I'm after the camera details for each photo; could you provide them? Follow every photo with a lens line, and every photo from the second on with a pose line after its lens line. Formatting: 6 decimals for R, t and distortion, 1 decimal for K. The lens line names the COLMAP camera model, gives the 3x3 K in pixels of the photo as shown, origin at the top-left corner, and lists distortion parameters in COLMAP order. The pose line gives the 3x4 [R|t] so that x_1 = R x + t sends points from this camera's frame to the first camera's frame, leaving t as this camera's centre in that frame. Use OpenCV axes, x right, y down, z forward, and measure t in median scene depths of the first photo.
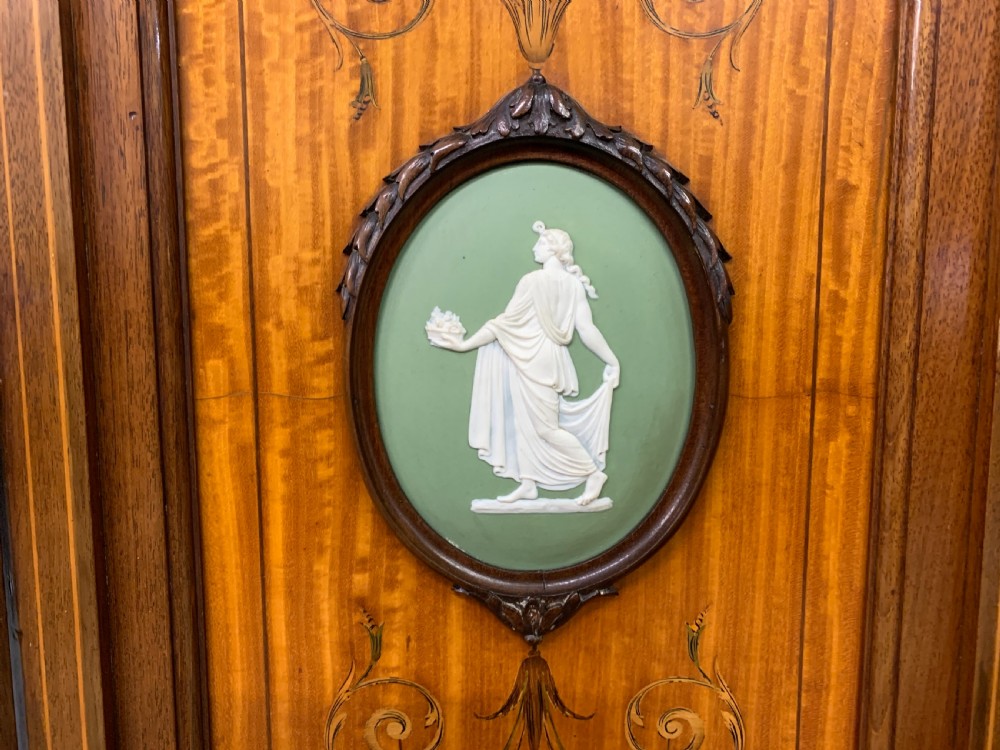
lens RADIAL K [[771.7, 0, 494.8], [0, 771.7, 359.5], [0, 0, 1]] dist [0.008230, -0.004597]
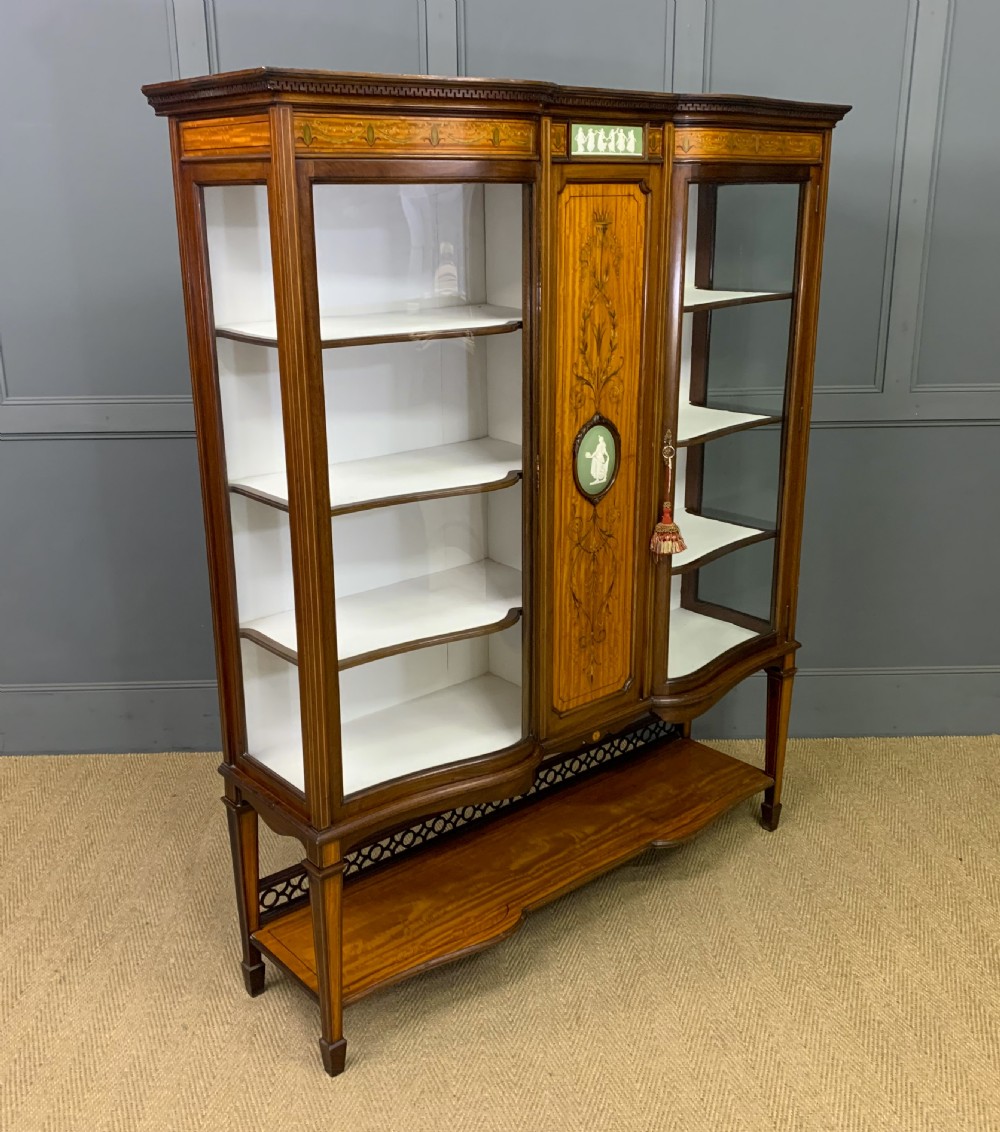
lens RADIAL K [[1165.7, 0, 499.9], [0, 1165.7, 557.5], [0, 0, 1]] dist [0.014551, -0.006287]
pose [[0.758588, -0.195512, 0.621545, -6.171089], [0.074649, 0.973717, 0.215182, -1.225442], [-0.647280, -0.116836, 0.753245, -5.307245]]
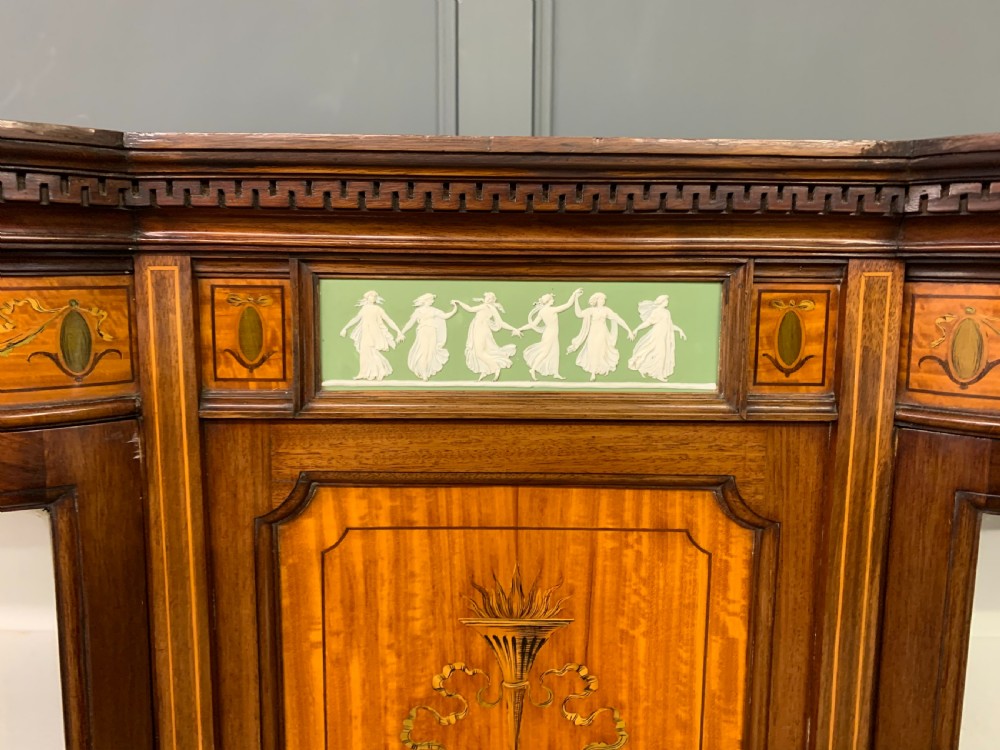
lens RADIAL K [[771.7, 0, 494.8], [0, 771.7, 359.5], [0, 0, 1]] dist [0.008230, -0.004597]
pose [[0.999897, 0.012331, 0.007361, -0.010312], [-0.012516, 0.999593, 0.025626, -2.243317], [-0.007042, -0.025716, 0.999644, -0.670241]]
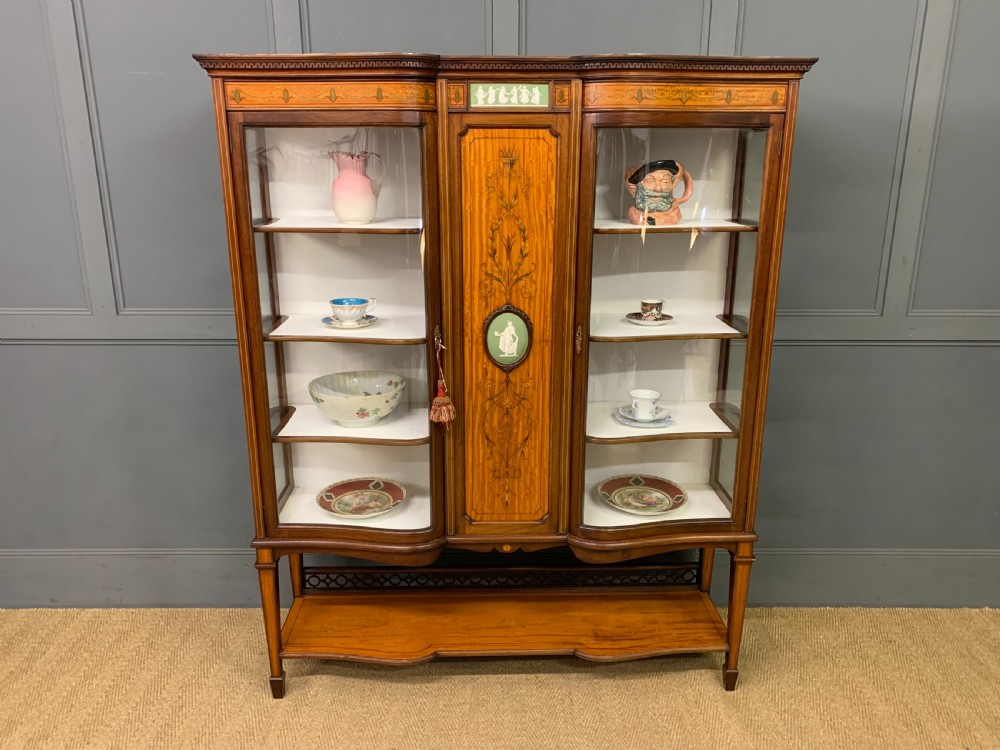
lens RADIAL K [[782.9, 0, 501.6], [0, 782.9, 376.2], [0, 0, 1]] dist [0.026665, -0.006805]
pose [[0.999507, -0.001793, 0.031341, -0.256402], [-0.003682, 0.984786, 0.173735, -0.975497], [-0.031175, -0.173765, 0.984294, -6.786194]]
